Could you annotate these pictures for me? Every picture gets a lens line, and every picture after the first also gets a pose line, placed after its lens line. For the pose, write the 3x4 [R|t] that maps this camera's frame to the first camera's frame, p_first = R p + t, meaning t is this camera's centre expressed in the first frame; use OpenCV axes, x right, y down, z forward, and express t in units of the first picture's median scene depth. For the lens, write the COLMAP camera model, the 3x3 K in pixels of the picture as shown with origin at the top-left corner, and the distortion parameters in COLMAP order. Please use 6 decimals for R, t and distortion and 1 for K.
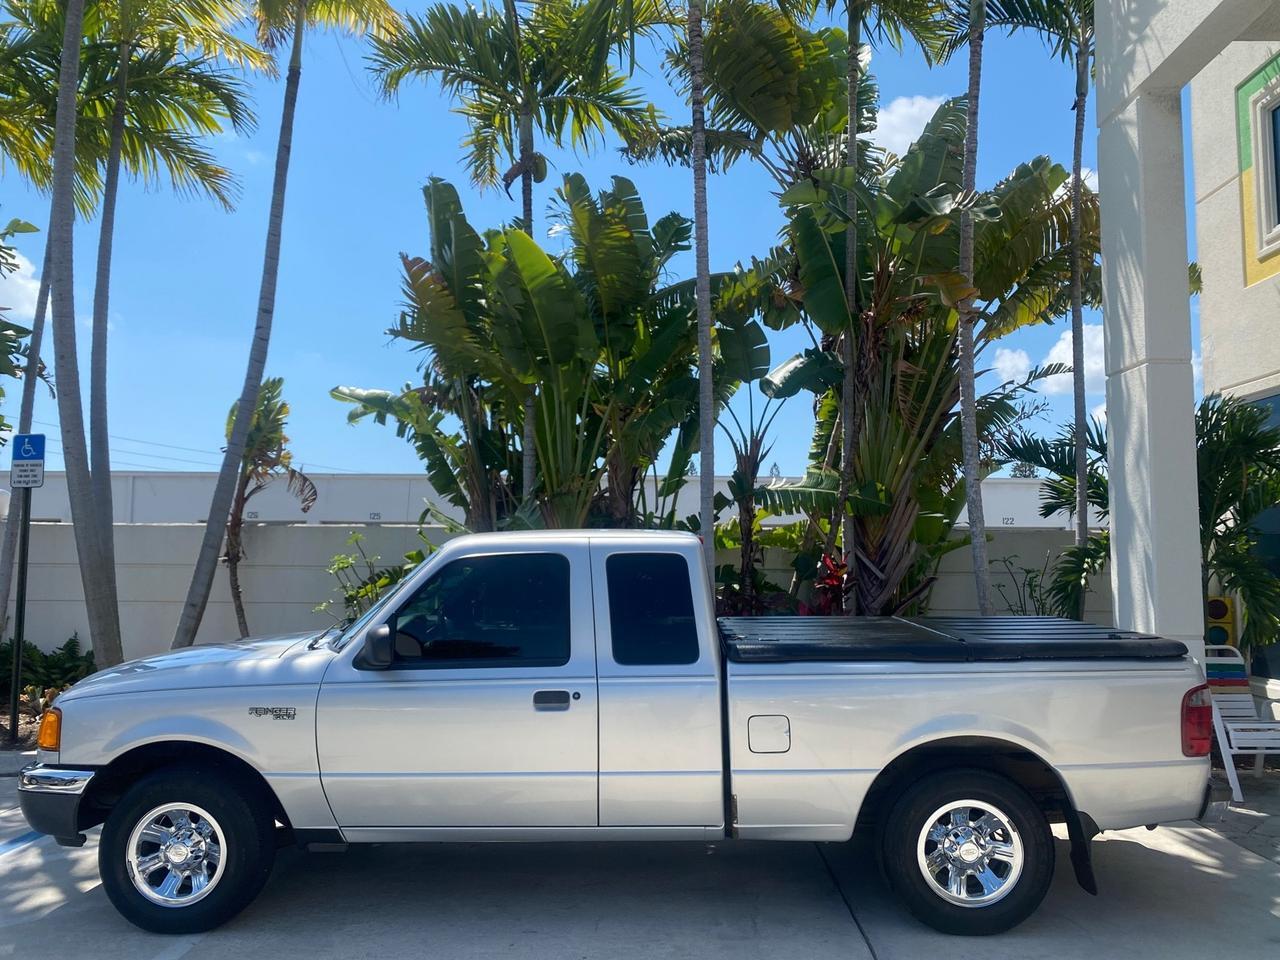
lens RADIAL K [[982.9, 0, 641.2], [0, 982.9, 476.6], [0, 0, 1]] dist [0.029352, -0.035784]
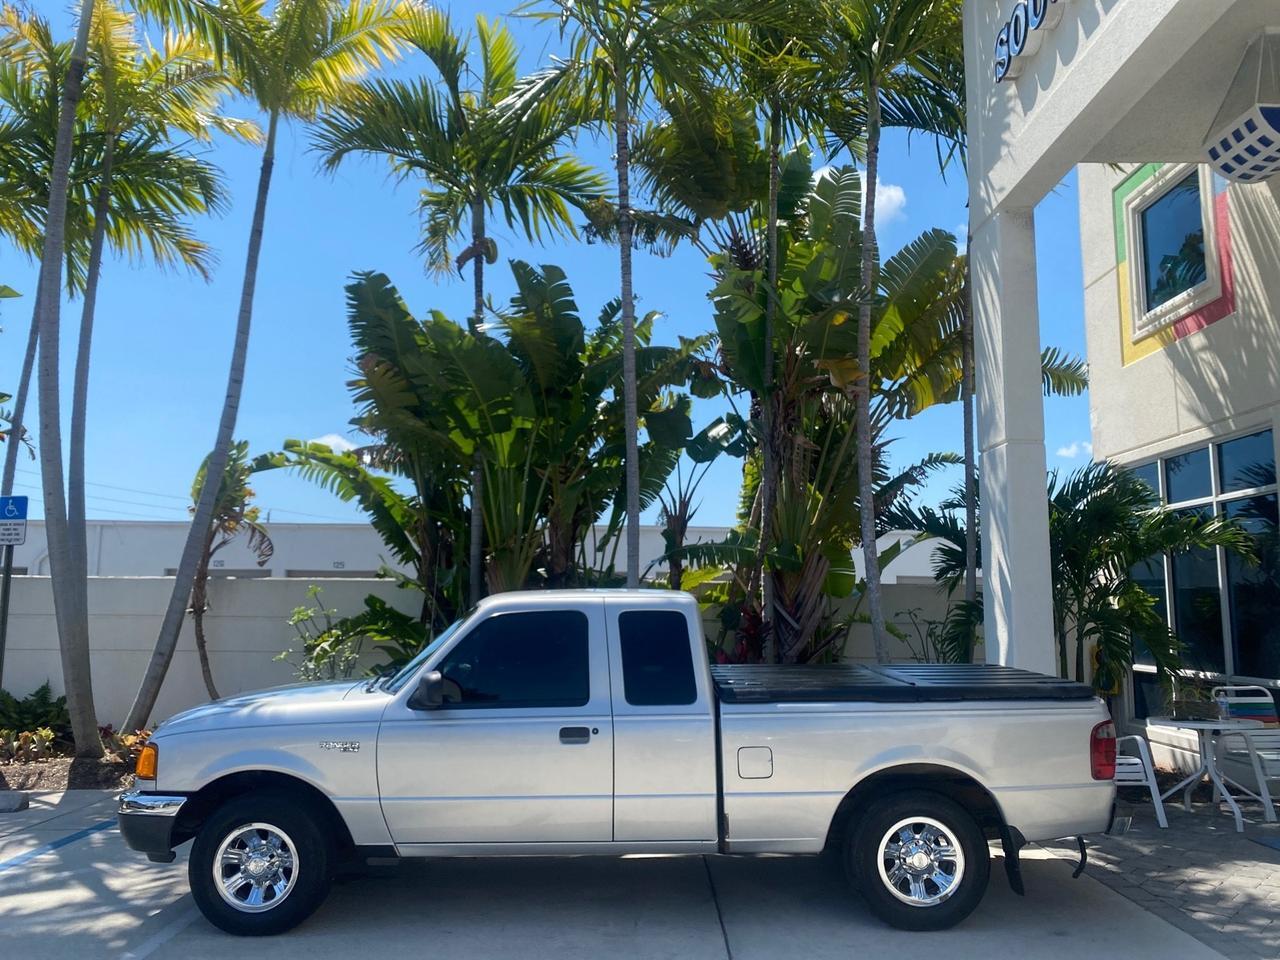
lens RADIAL K [[982.9, 0, 641.2], [0, 982.9, 476.6], [0, 0, 1]] dist [0.029352, -0.035784]
pose [[0.999563, 0.005003, 0.029121, 0.036527], [-0.003705, 0.999005, -0.044455, -0.016301], [-0.029315, 0.044328, 0.998587, -0.097114]]
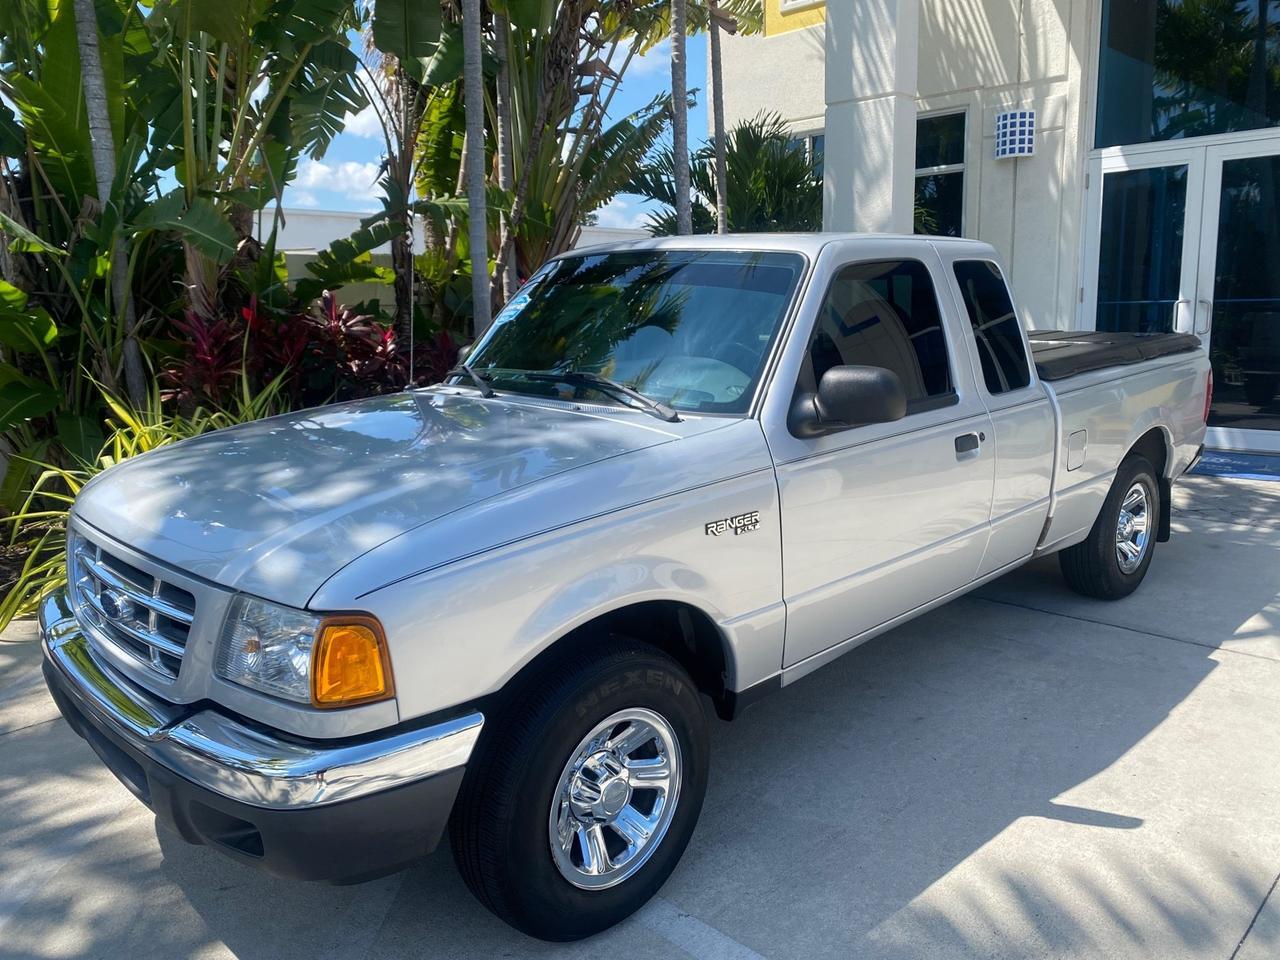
lens RADIAL K [[986.3, 0, 640.1], [0, 986.3, 469.8], [0, 0, 1]] dist [0.004342, -0.001705]
pose [[0.690089, -0.144504, 0.709151, -0.360115], [-0.035461, 0.971936, 0.232559, 0.029760], [-0.722855, -0.185633, 0.665598, 0.279642]]
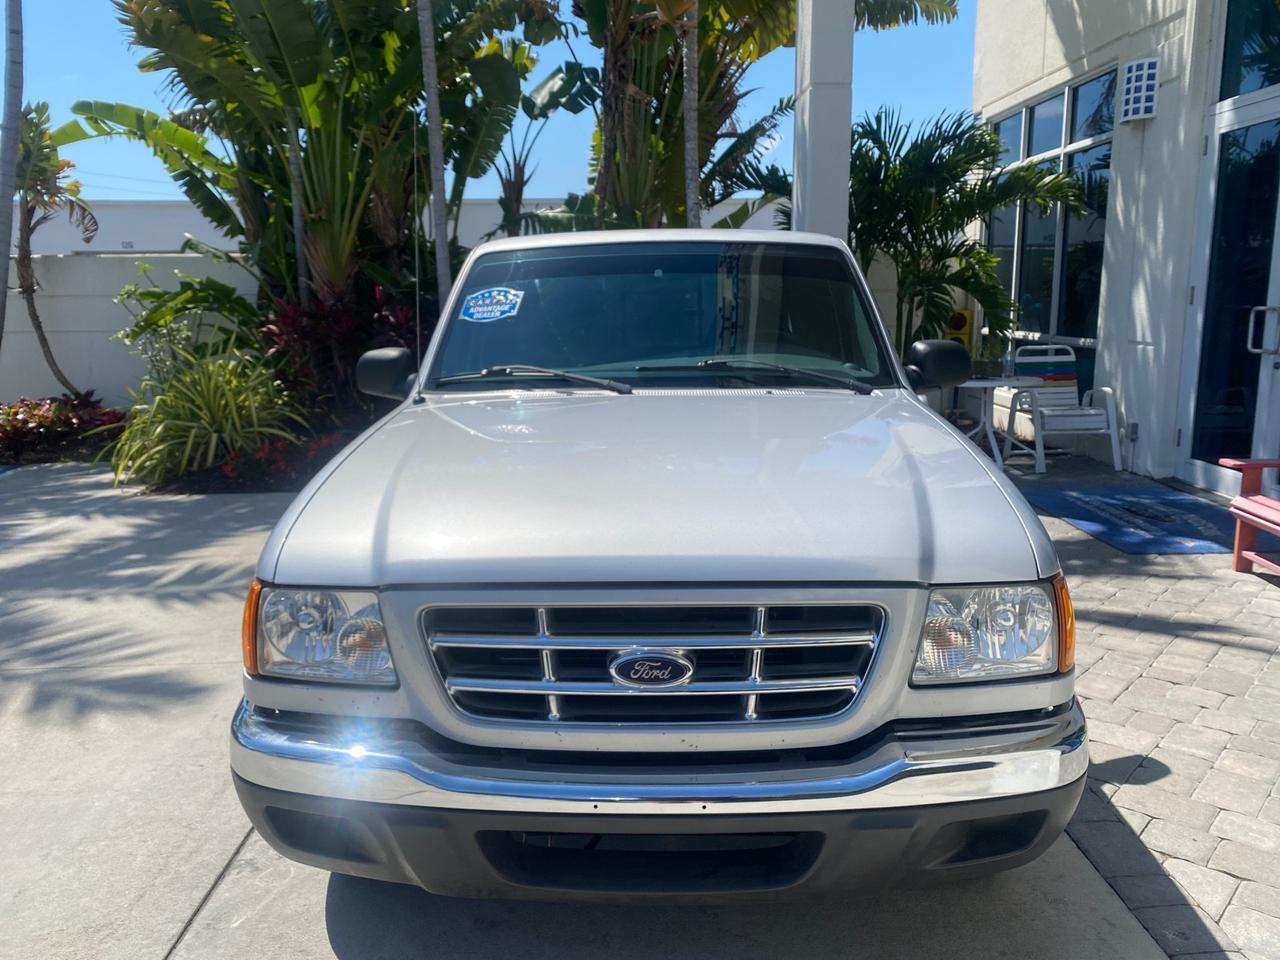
lens RADIAL K [[982.9, 0, 641.2], [0, 982.9, 476.6], [0, 0, 1]] dist [0.029352, -0.035784]
pose [[0.998739, -0.025794, 0.043073, 0.190228], [0.013004, 0.961556, 0.274302, -0.004769], [-0.048492, -0.273396, 0.960678, -0.083823]]
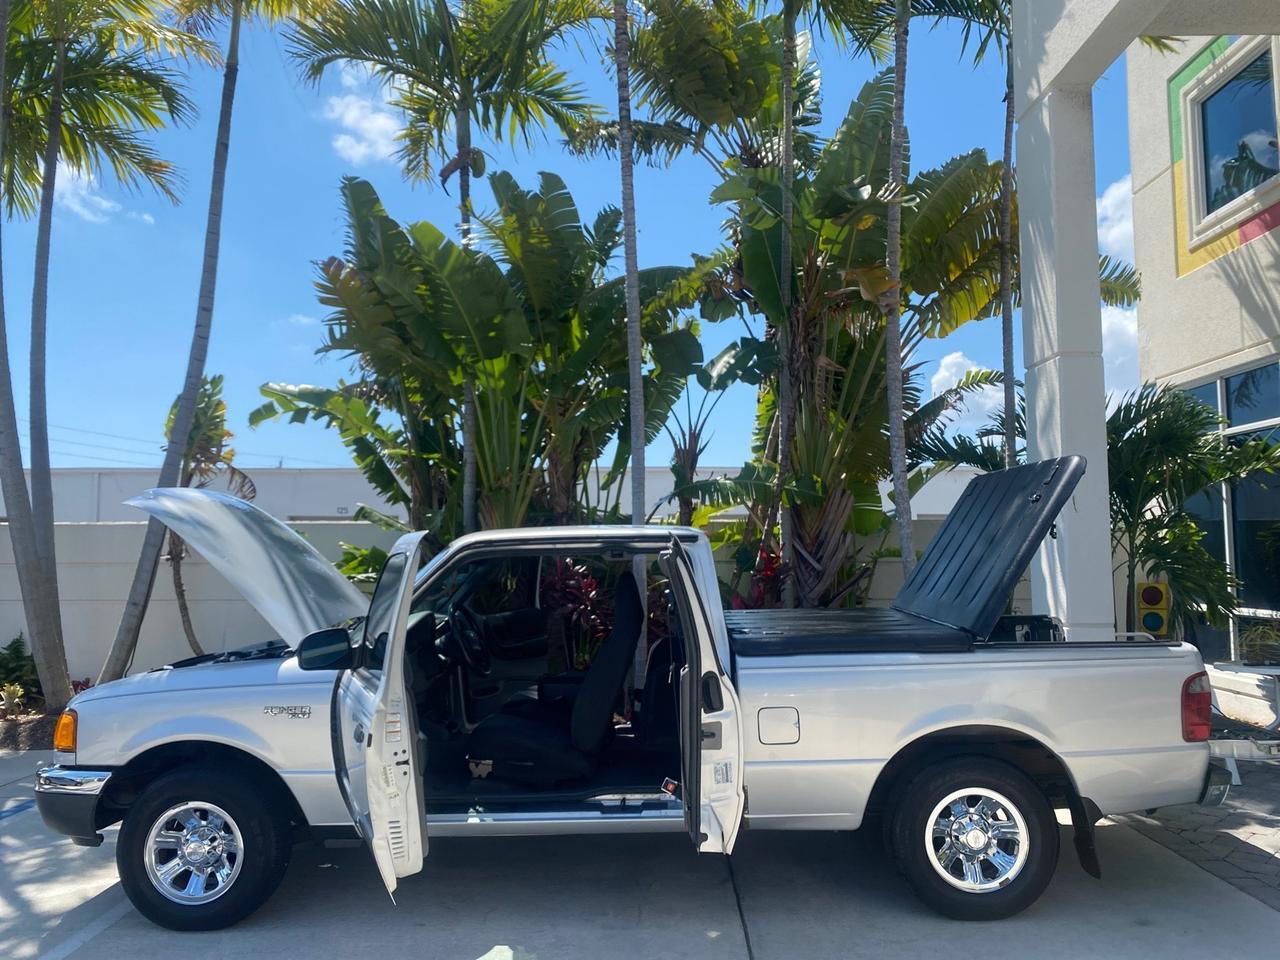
lens RADIAL K [[984.0, 0, 636.3], [0, 984.0, 477.6], [0, 0, 1]] dist [0.029749, -0.037965]
pose [[0.999877, -0.010326, 0.011774, 0.045128], [0.010182, 0.999874, 0.012199, -0.005278], [-0.011898, -0.012077, 0.999856, -0.008879]]
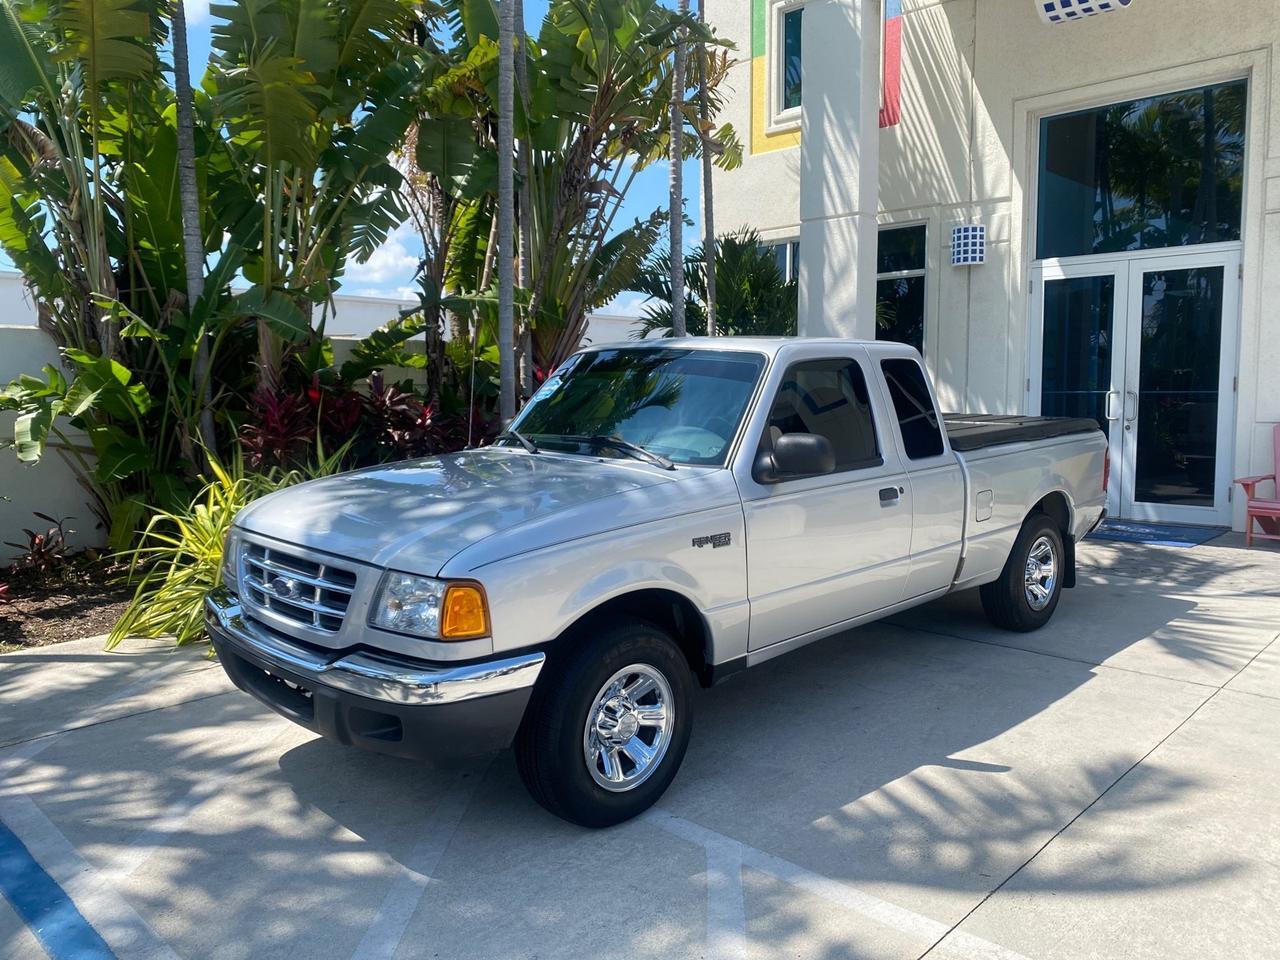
lens RADIAL K [[982.9, 0, 641.2], [0, 982.9, 476.6], [0, 0, 1]] dist [0.029352, -0.035784]
pose [[0.684411, -0.080424, 0.724647, -0.446105], [-0.051465, 0.986089, 0.158048, 0.022077], [-0.727277, -0.145464, 0.670752, 0.206393]]
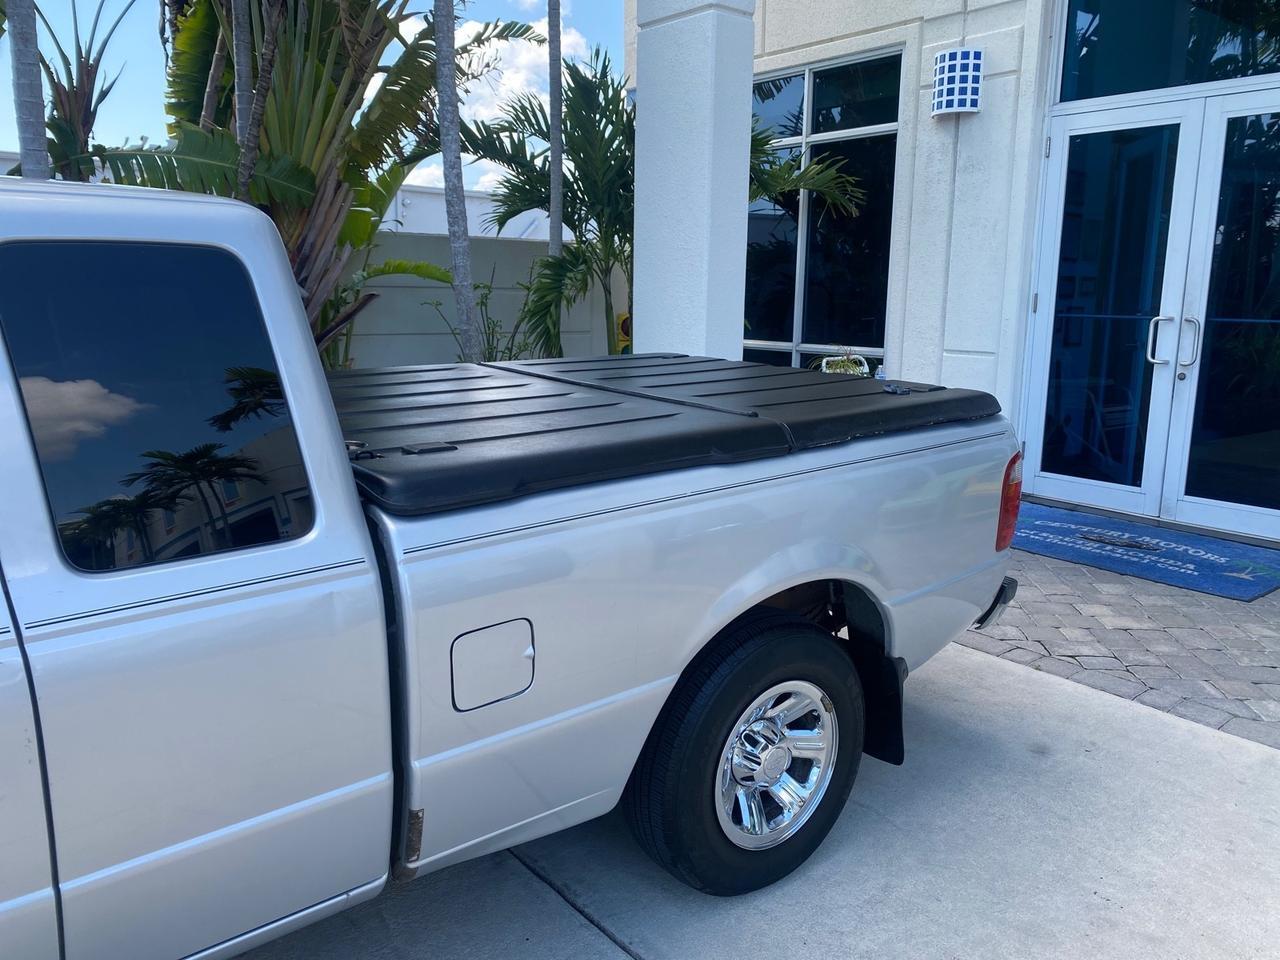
lens RADIAL K [[992.7, 0, 640.9], [0, 992.7, 471.9], [0, 0, 1]] dist [0.005881, 0.001702]
pose [[0.765302, -0.117620, 0.632834, -0.040358], [-0.064417, 0.964231, 0.257115, 0.024149], [-0.640440, -0.237536, 0.730351, 0.272794]]
